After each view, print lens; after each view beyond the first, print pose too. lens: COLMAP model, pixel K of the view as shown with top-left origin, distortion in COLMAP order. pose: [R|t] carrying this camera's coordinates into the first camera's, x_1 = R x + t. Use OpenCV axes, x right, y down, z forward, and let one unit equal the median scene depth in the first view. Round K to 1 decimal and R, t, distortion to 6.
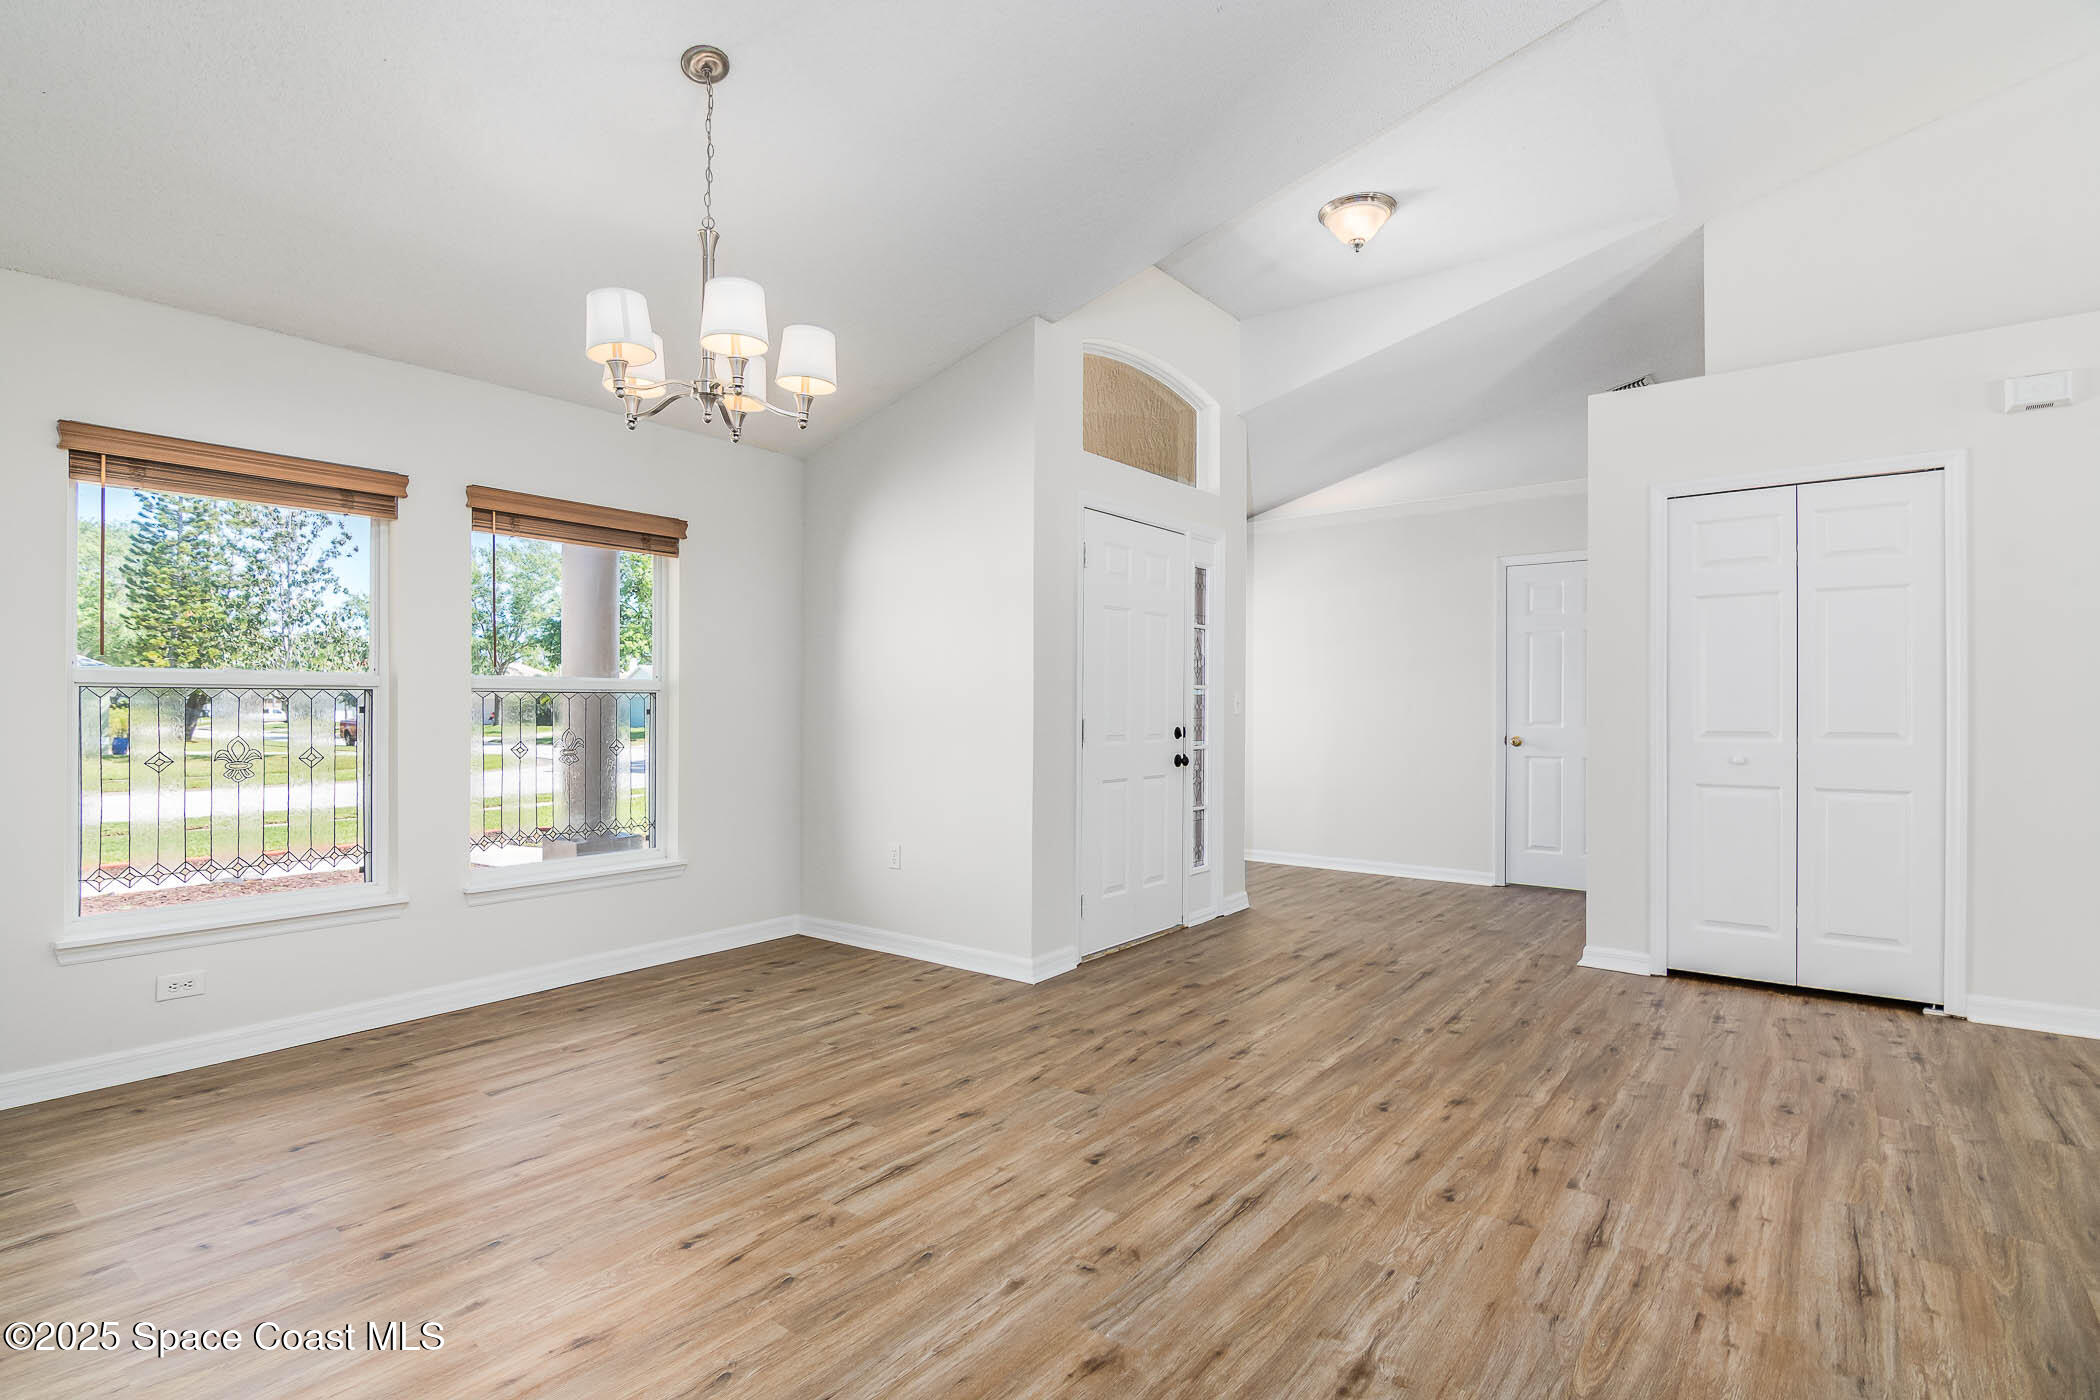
lens RADIAL K [[1024.8, 0, 1034.7], [0, 1024.8, 701.2], [0, 0, 1]] dist [-0.005470, -0.001586]
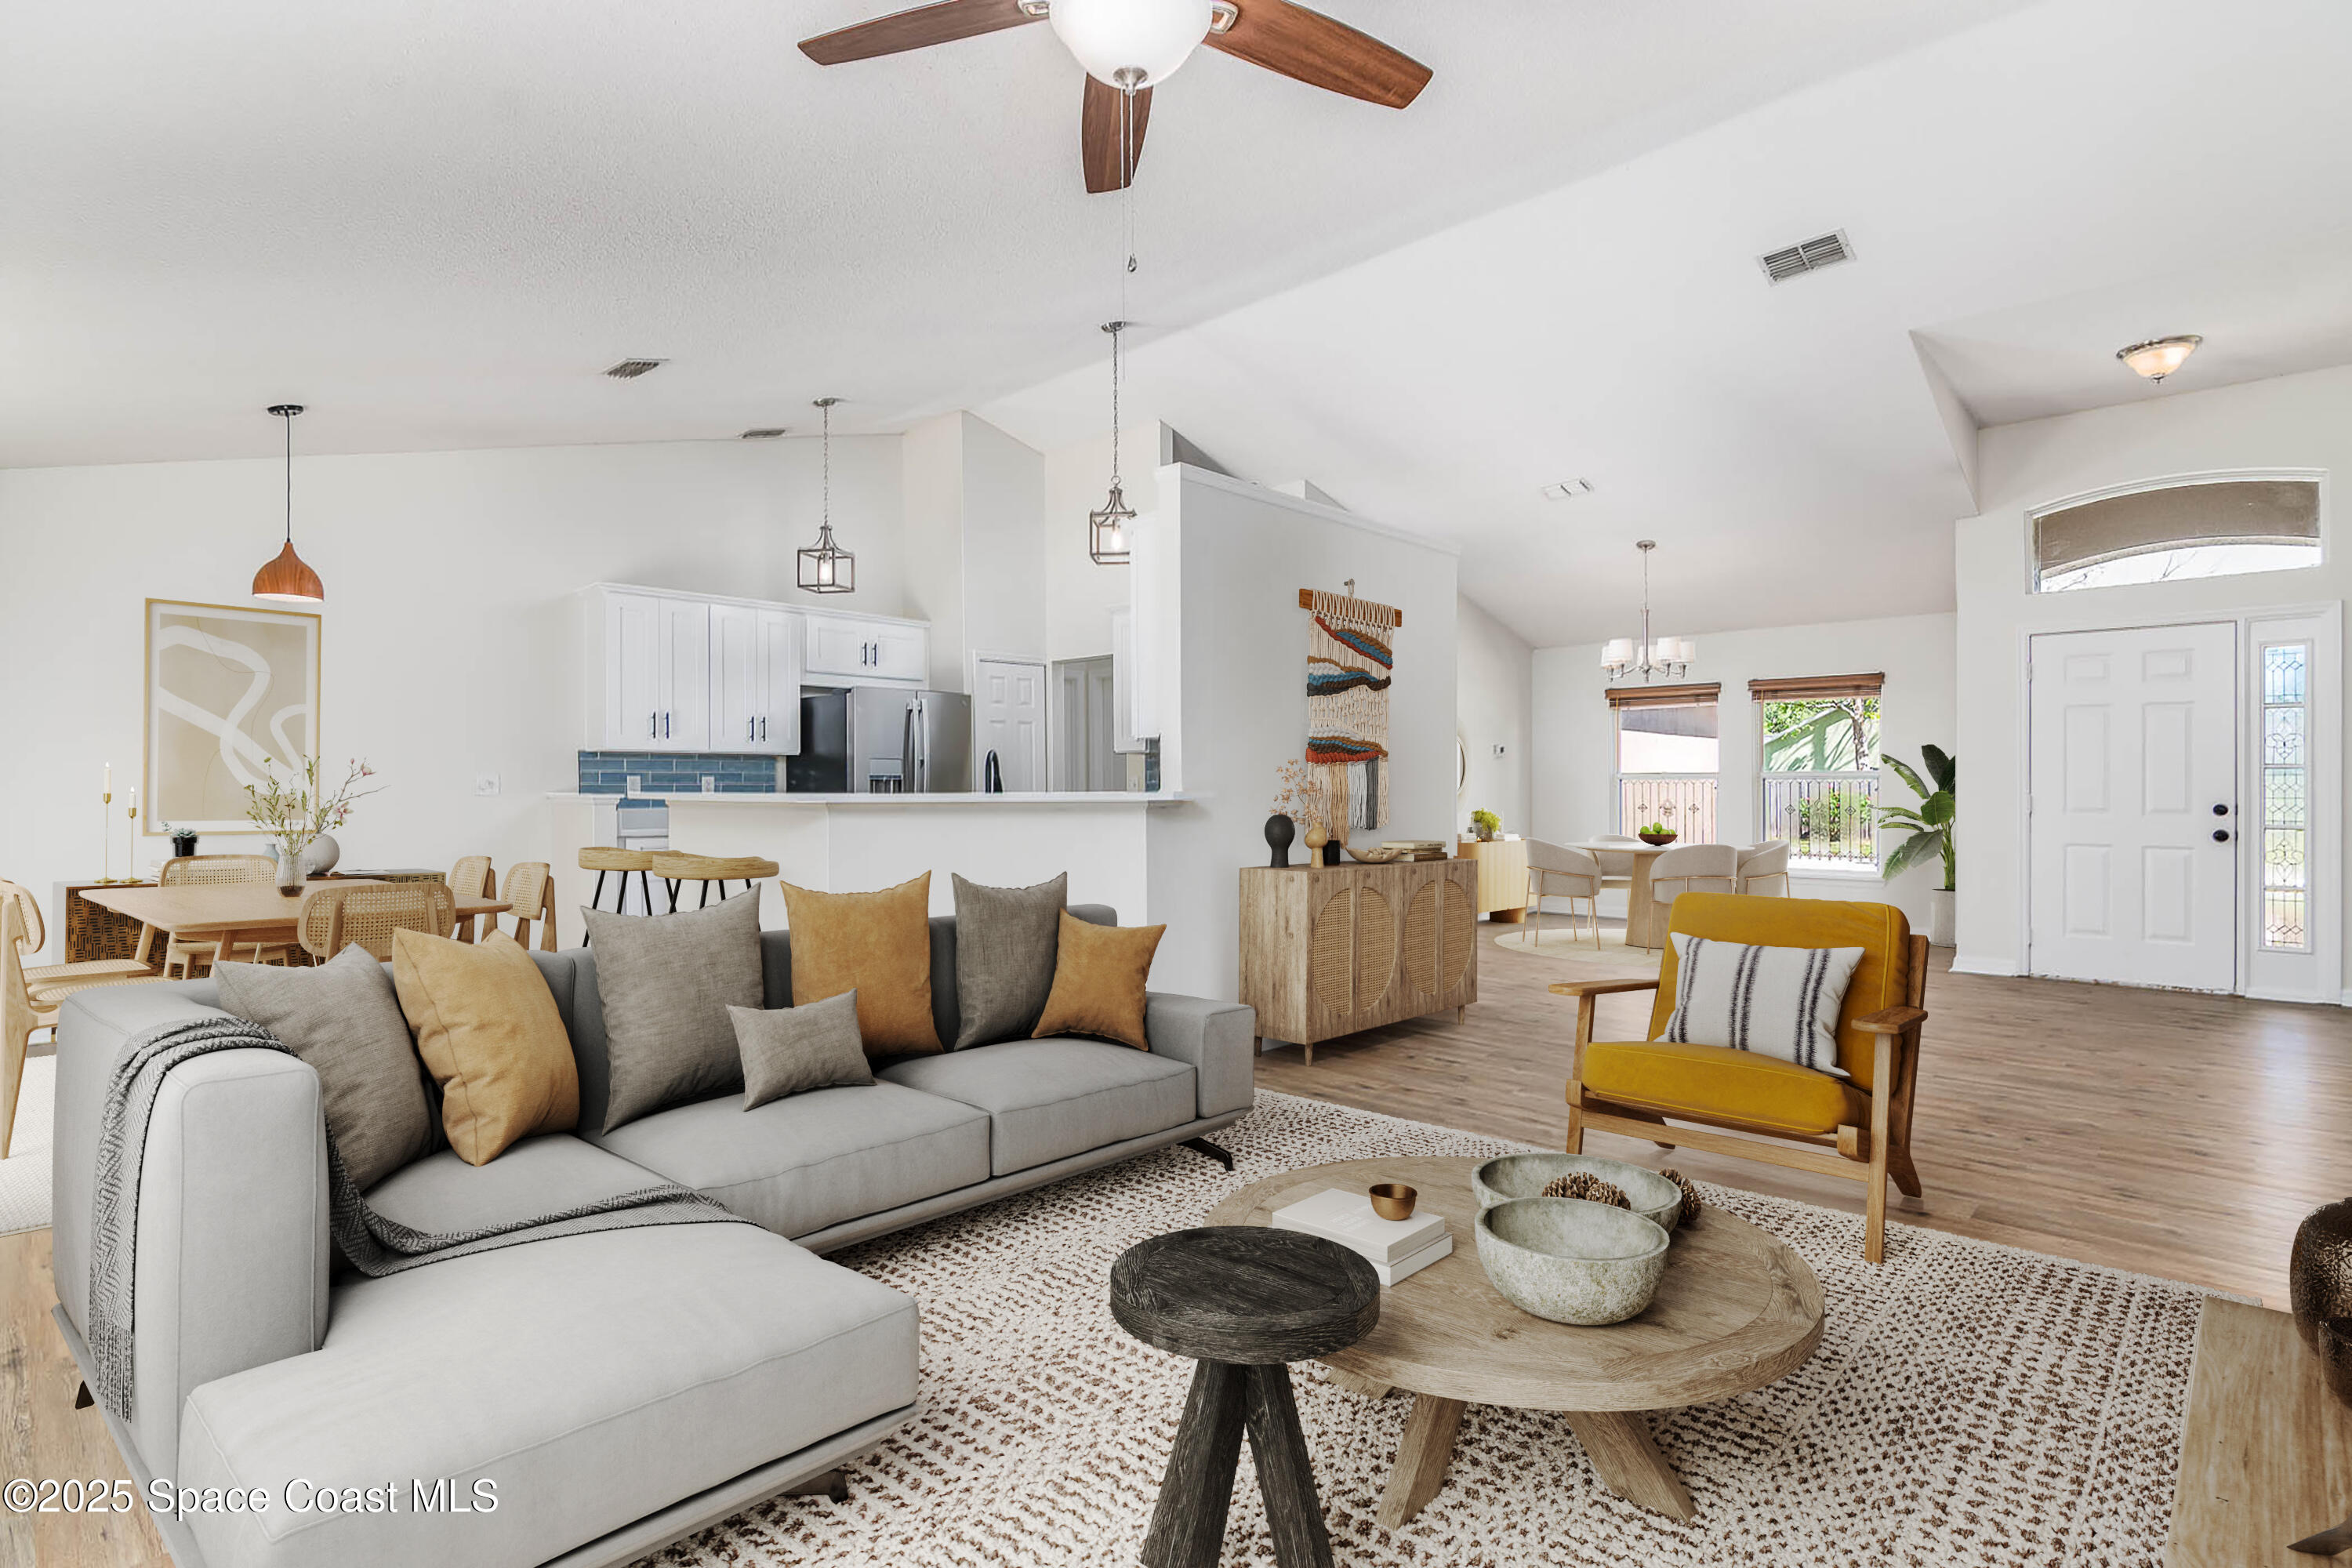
lens RADIAL K [[1147.7, 0, 1158.8], [0, 1147.7, 785.3], [0, 0, 1]] dist [-0.005470, -0.001586]
pose [[-0.111527, -0.003951, -0.993754, 2.420103], [0.011435, 0.999921, -0.005259, 0.000926], [0.993696, -0.011950, -0.111473, 0.082053]]
